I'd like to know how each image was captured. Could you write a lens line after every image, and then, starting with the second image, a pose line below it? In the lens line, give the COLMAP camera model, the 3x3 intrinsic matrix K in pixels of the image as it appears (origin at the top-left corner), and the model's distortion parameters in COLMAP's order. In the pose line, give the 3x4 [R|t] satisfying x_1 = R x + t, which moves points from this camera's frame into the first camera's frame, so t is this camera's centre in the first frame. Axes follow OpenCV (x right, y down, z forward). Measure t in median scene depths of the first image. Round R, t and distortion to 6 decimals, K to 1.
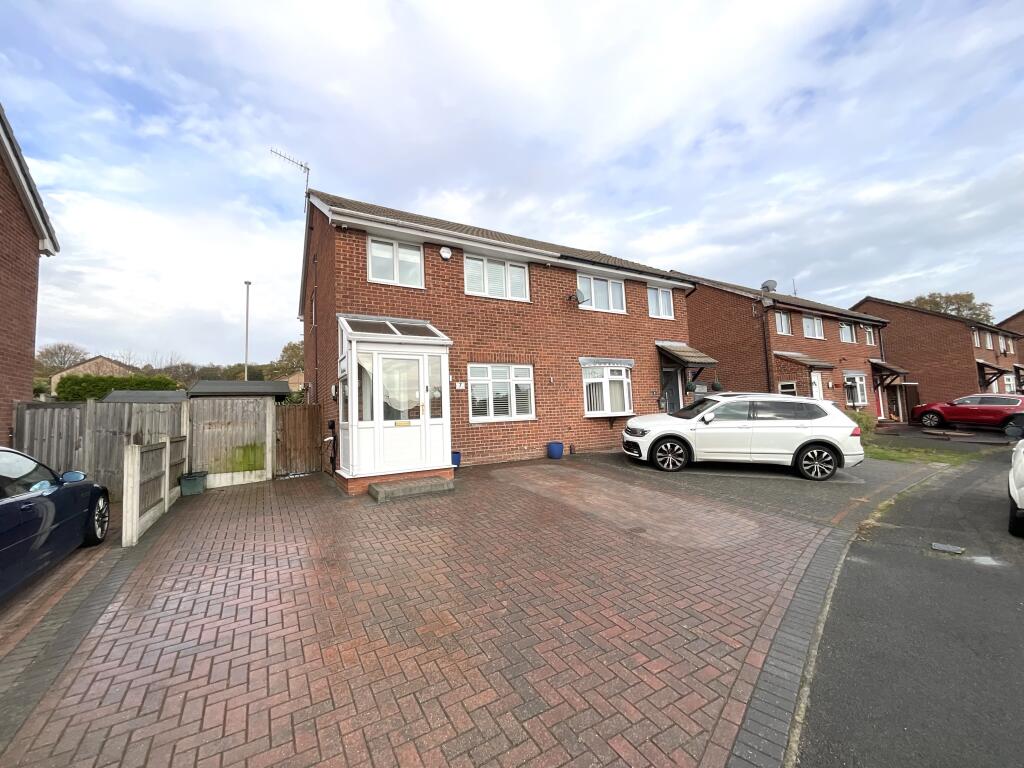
lens RADIAL K [[411.4, 0, 513.8], [0, 411.4, 388.3], [0, 0, 1]] dist [-0.001168, -0.000312]
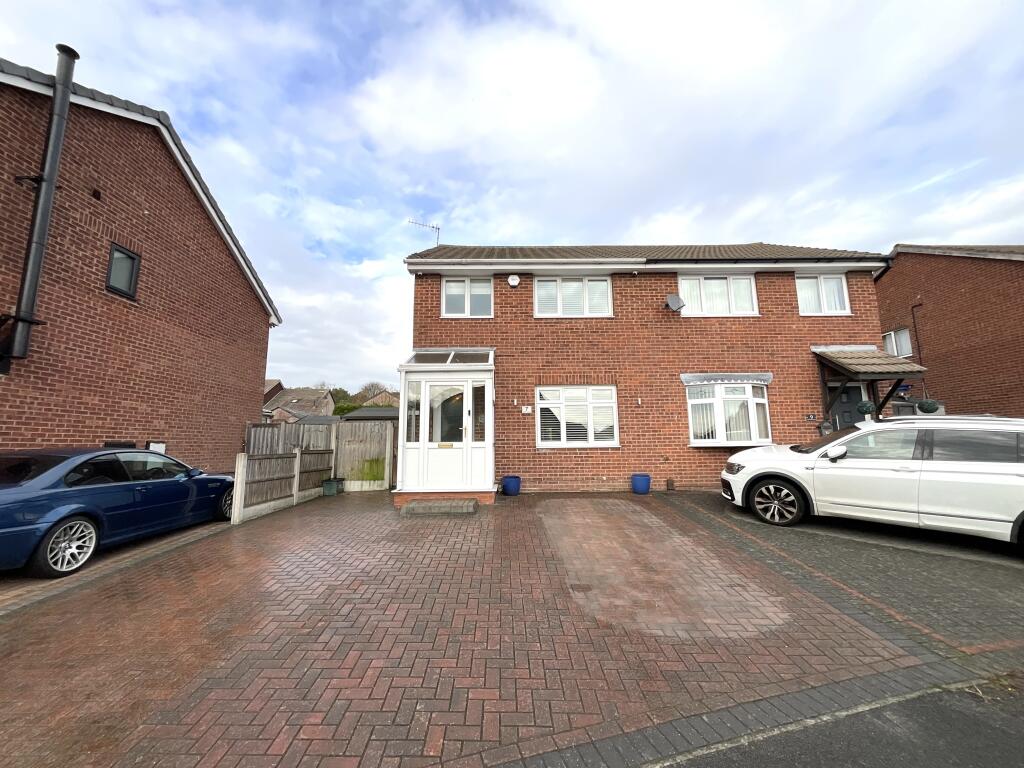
lens RADIAL K [[411.4, 0, 513.9], [0, 411.4, 383.3], [0, 0, 1]] dist [-0.001168, -0.000312]
pose [[0.862161, -0.043946, -0.504725, 0.341453], [0.004505, 0.996856, -0.079100, 0.009087], [0.506615, 0.065923, 0.859649, 0.130475]]
